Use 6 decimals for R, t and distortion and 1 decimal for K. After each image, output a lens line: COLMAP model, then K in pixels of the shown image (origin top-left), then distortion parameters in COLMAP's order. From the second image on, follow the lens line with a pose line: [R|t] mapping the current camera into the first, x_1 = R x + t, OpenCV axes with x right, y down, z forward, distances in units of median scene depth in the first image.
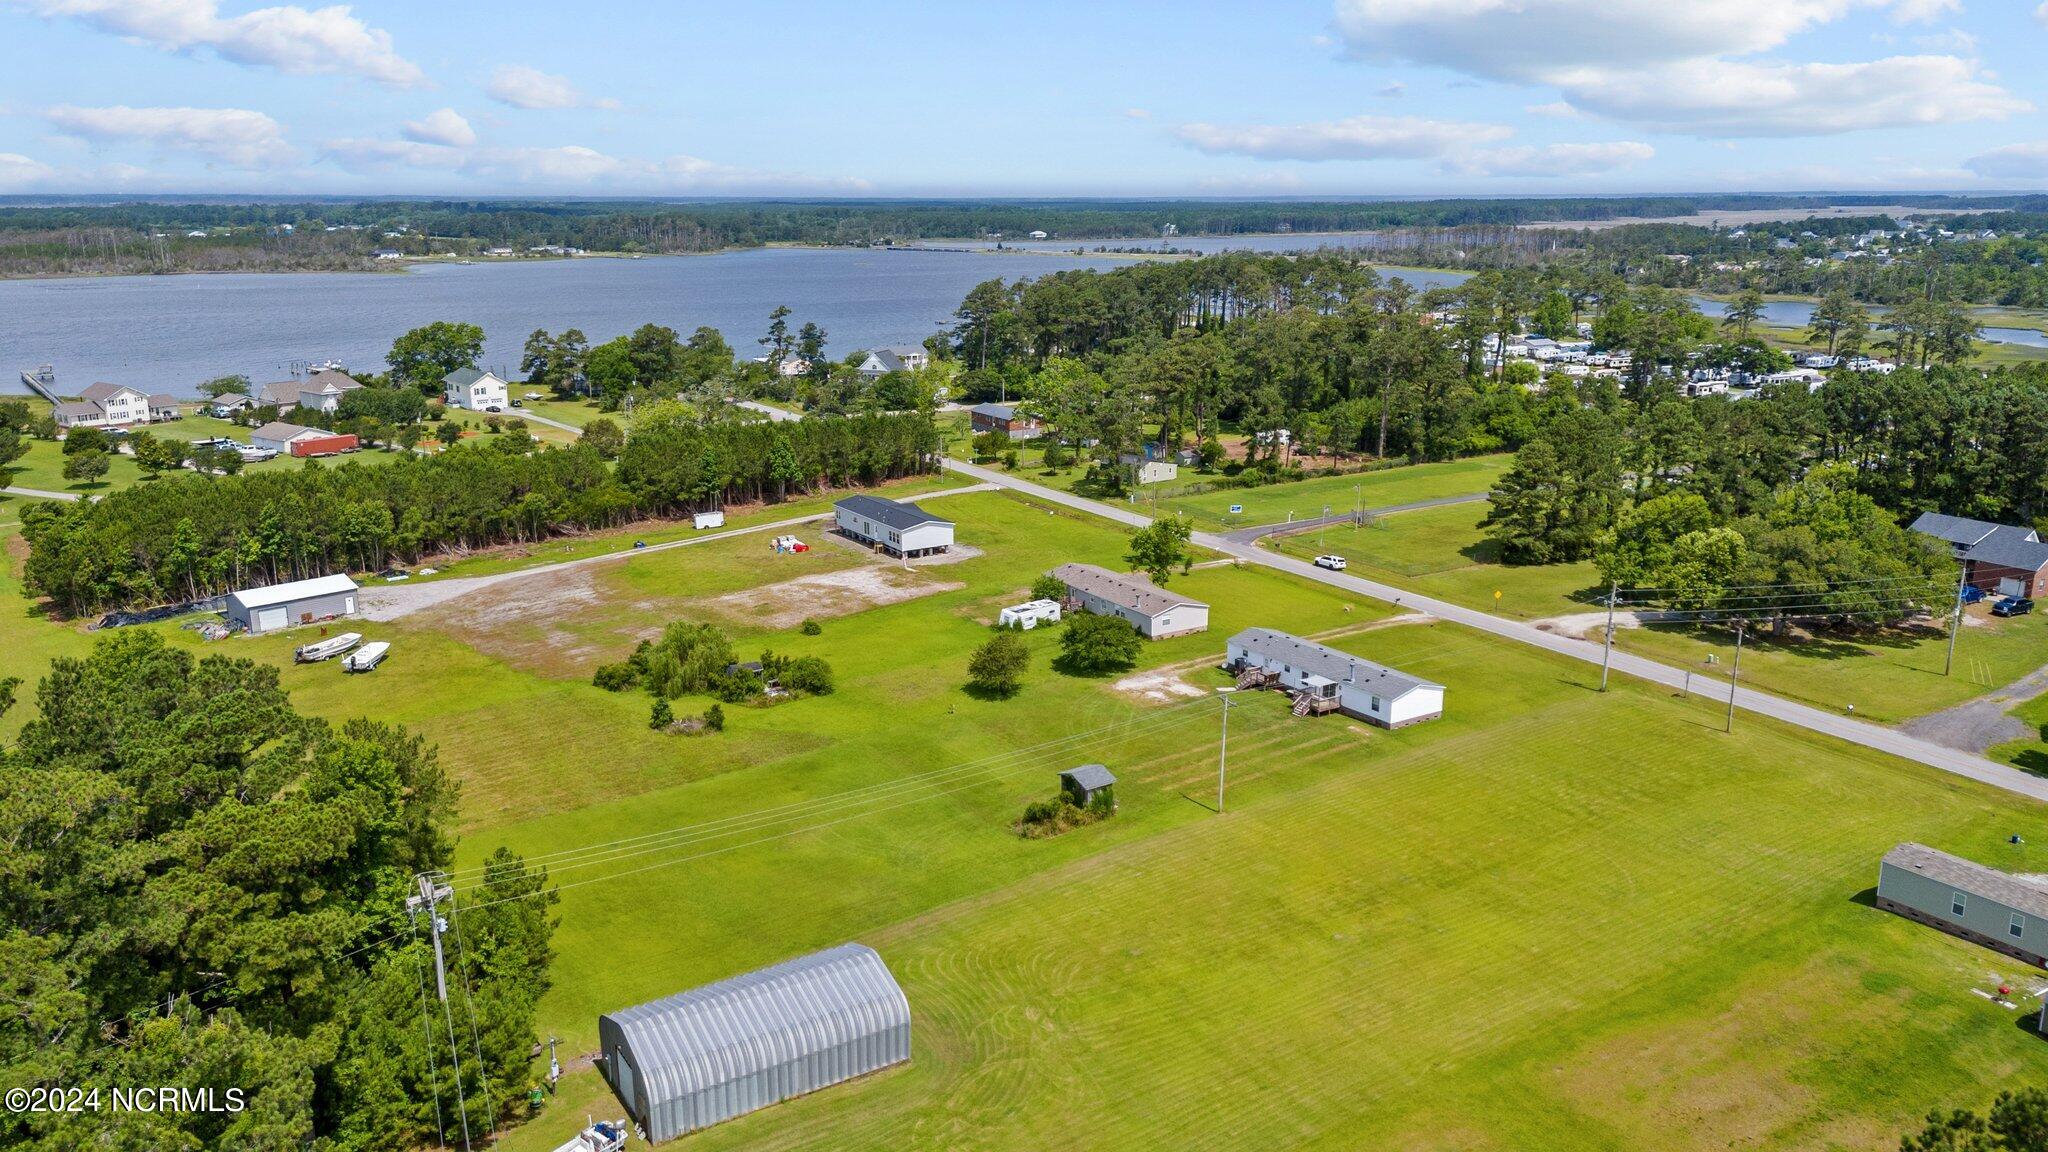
lens RADIAL K [[1510.6, 0, 1024.0], [0, 1510.6, 576.0], [0, 0, 1]] dist [0.102083, -0.111298]
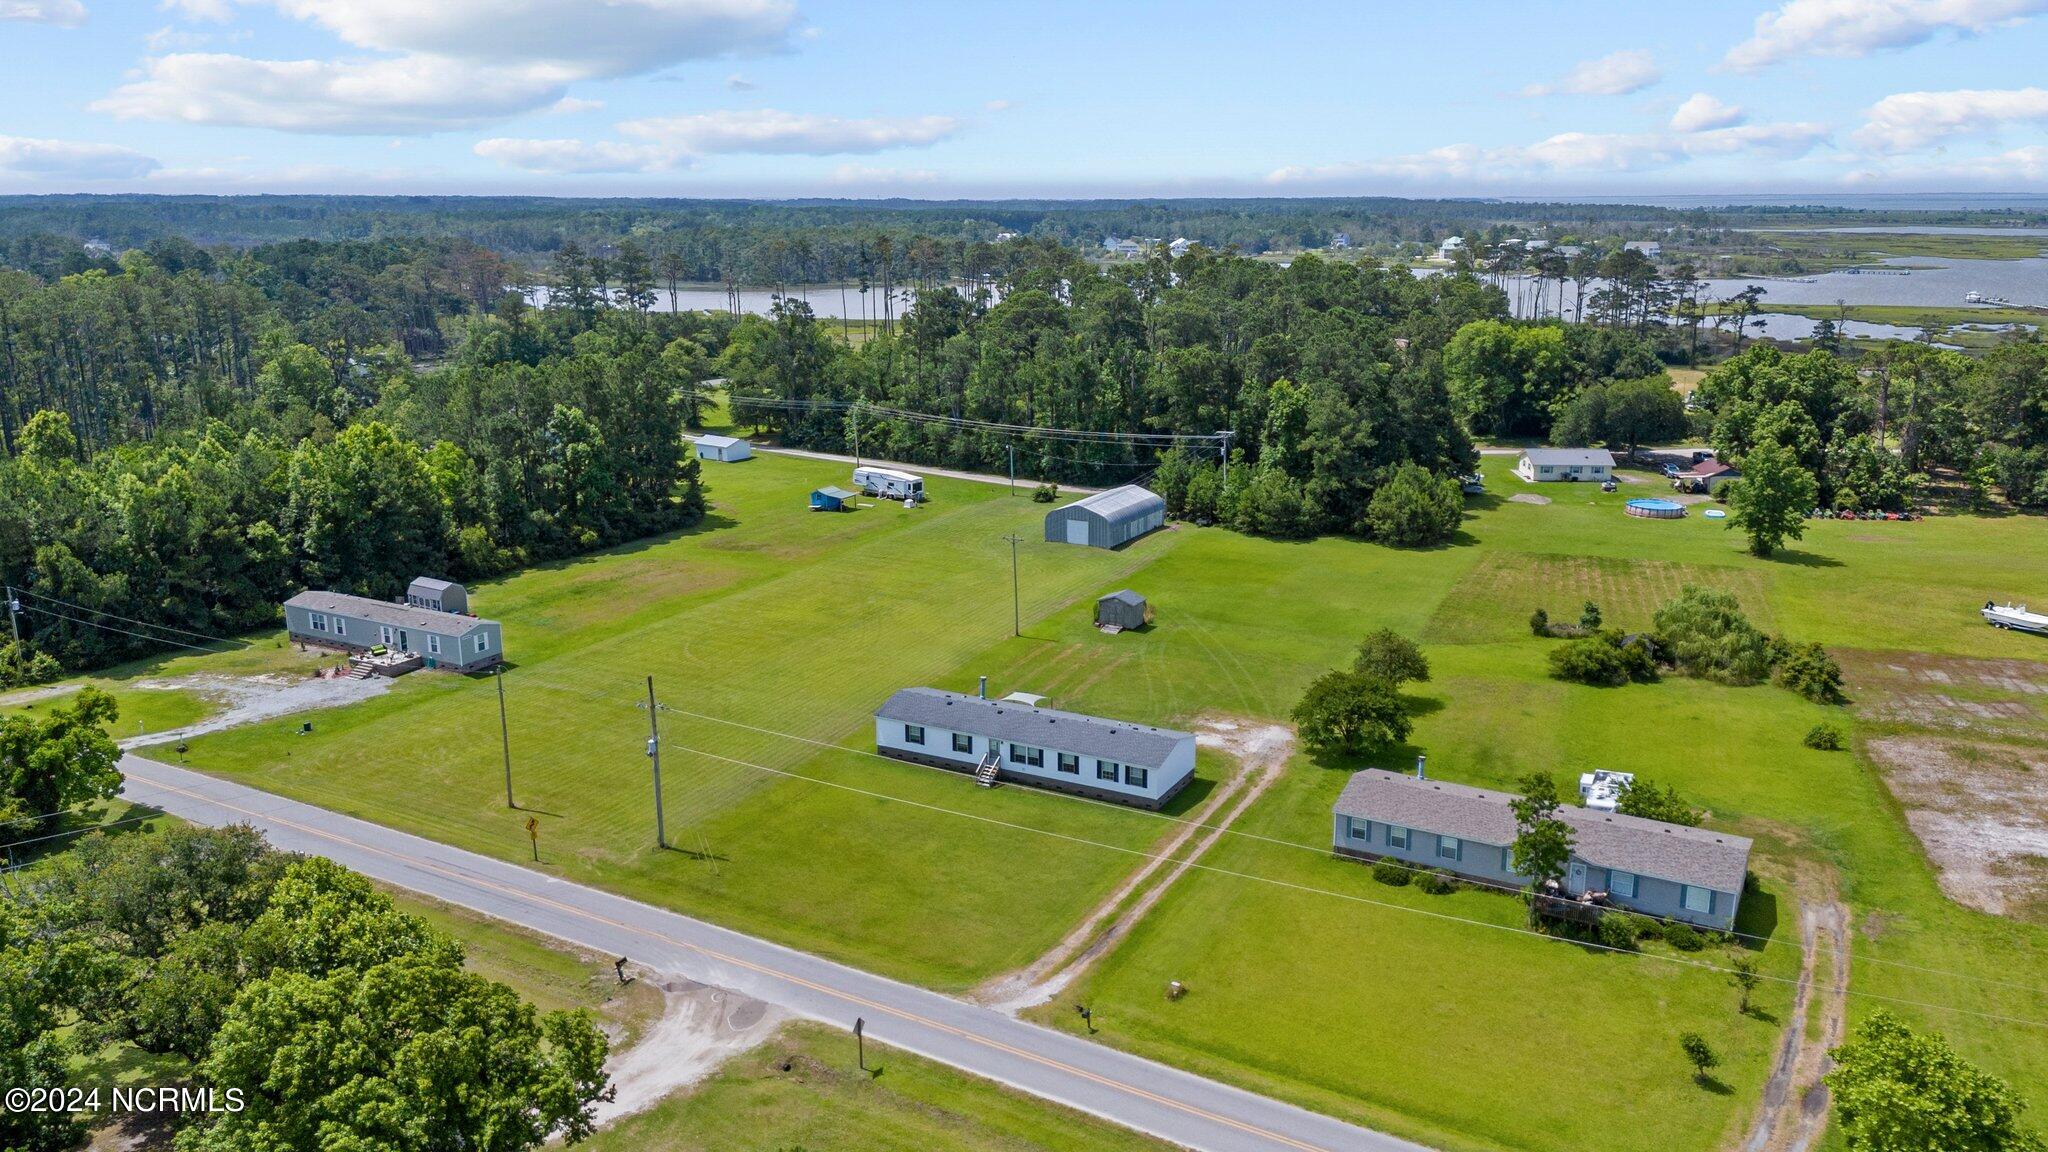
lens RADIAL K [[1510.6, 0, 1024.0], [0, 1510.6, 576.0], [0, 0, 1]] dist [0.102083, -0.111298]
pose [[-0.885551, 0.116247, -0.449762, 0.387129], [-0.109327, 0.888837, 0.444990, -0.243755], [0.451494, 0.443233, -0.774402, 1.128195]]
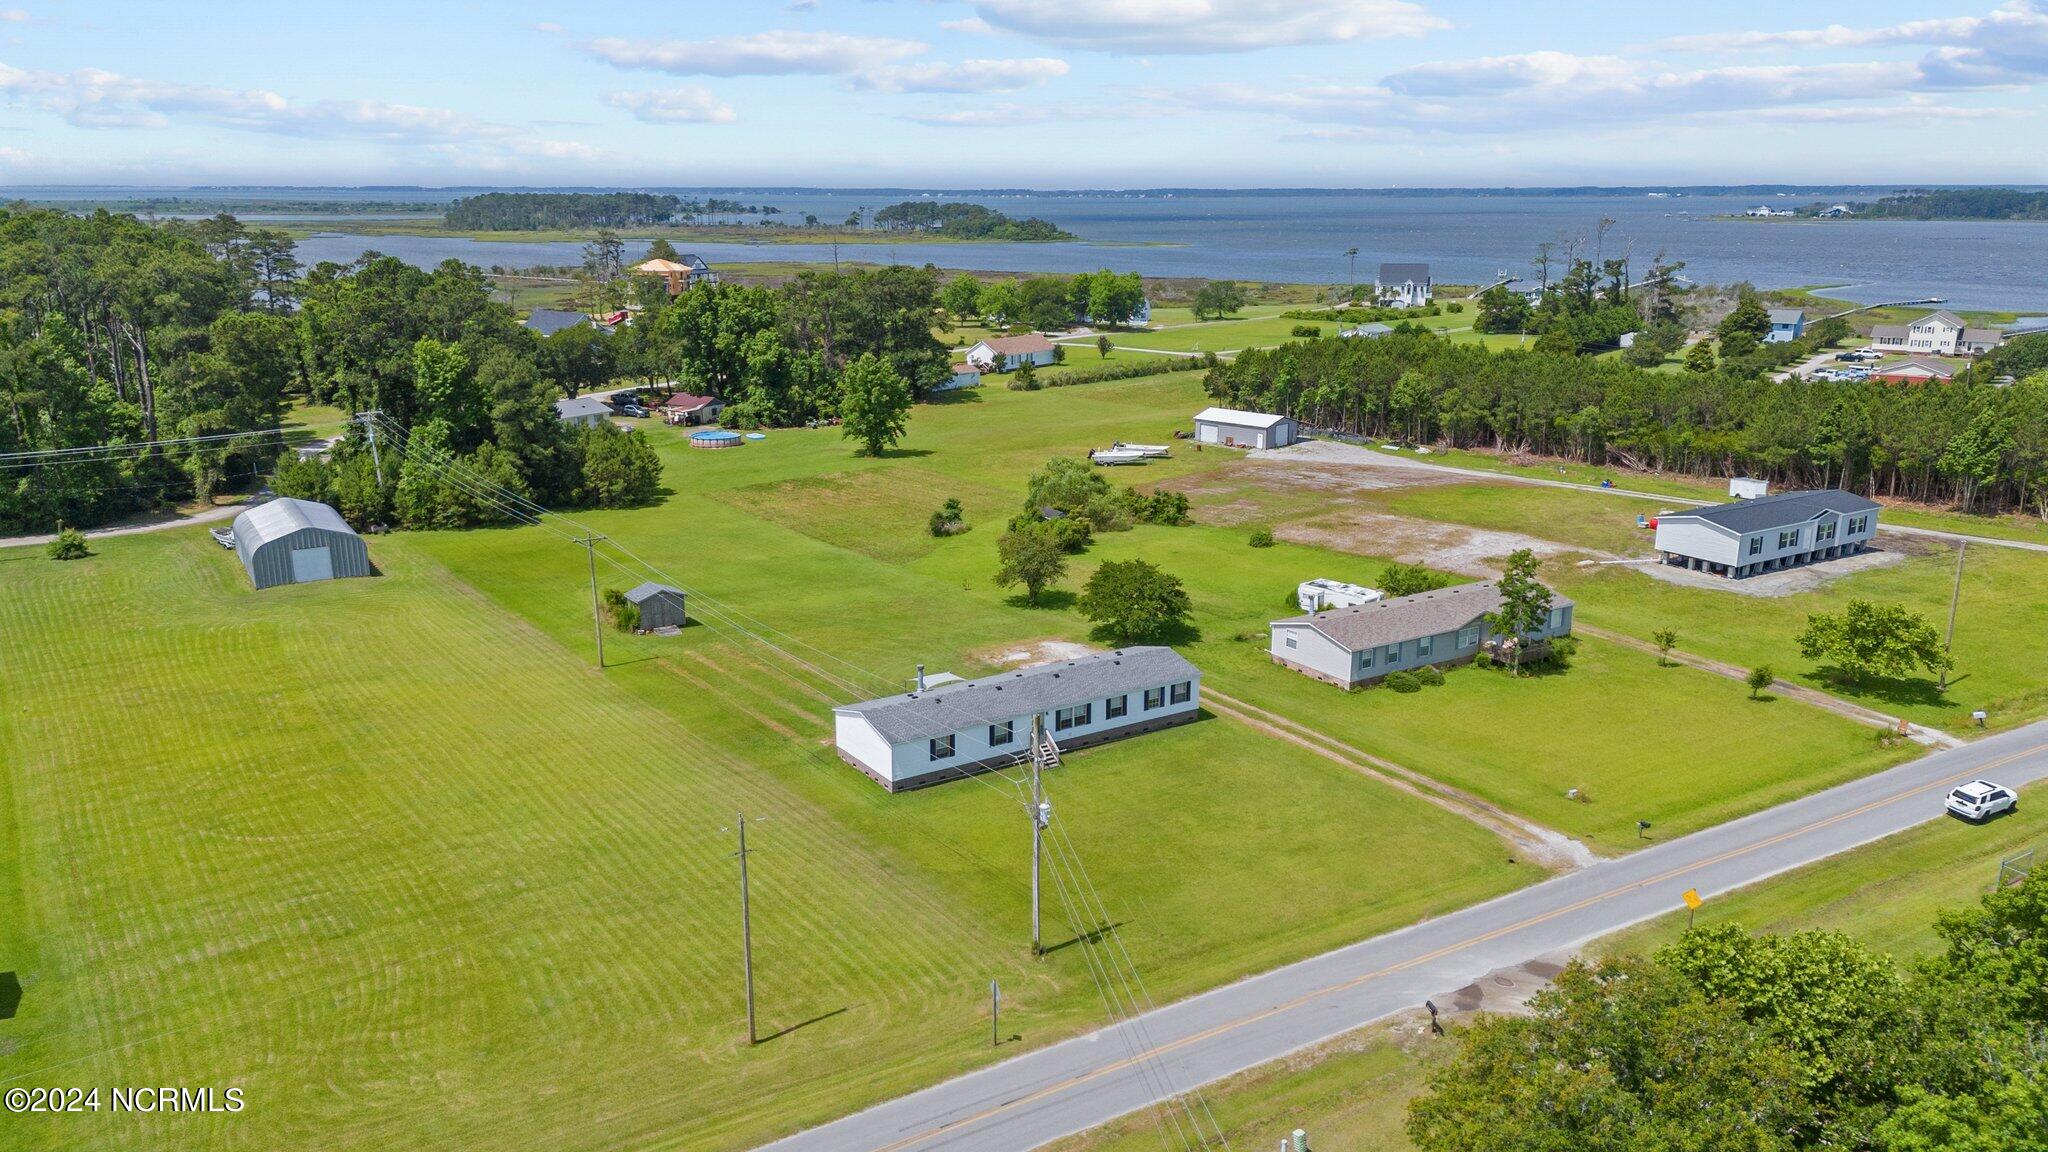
lens RADIAL K [[1510.6, 0, 1024.0], [0, 1510.6, 576.0], [0, 0, 1]] dist [0.102083, -0.111298]
pose [[-0.006548, 0.249015, -0.968478, 0.588441], [-0.244327, 0.938746, 0.243022, -0.103326], [0.969671, 0.238217, 0.054695, 0.702970]]
